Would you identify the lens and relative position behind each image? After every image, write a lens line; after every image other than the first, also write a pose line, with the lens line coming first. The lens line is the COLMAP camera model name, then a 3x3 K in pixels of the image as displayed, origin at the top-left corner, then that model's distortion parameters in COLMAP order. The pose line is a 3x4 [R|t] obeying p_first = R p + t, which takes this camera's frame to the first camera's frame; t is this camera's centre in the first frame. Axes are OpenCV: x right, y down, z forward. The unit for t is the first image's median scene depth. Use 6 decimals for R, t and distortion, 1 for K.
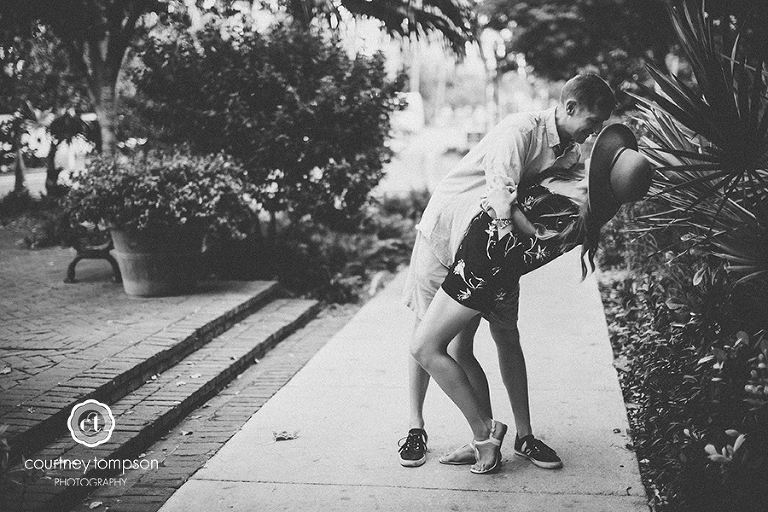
lens RADIAL K [[1319.0, 0, 384.0], [0, 1319.0, 256.0], [0, 0, 1]] dist [-0.057998, 0.007593]
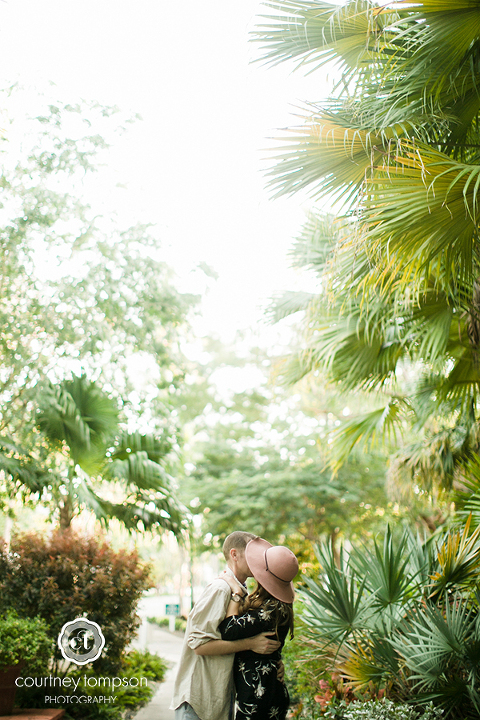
lens RADIAL K [[1236.5, 0, 240.0], [0, 1236.5, 360.0], [0, 0, 1]] dist [-0.057998, 0.007593]
pose [[0.992103, 0.042098, 0.118150, -0.074896], [-0.006384, 0.957718, -0.287636, 0.045779], [-0.125263, 0.284610, 0.950424, -0.480482]]
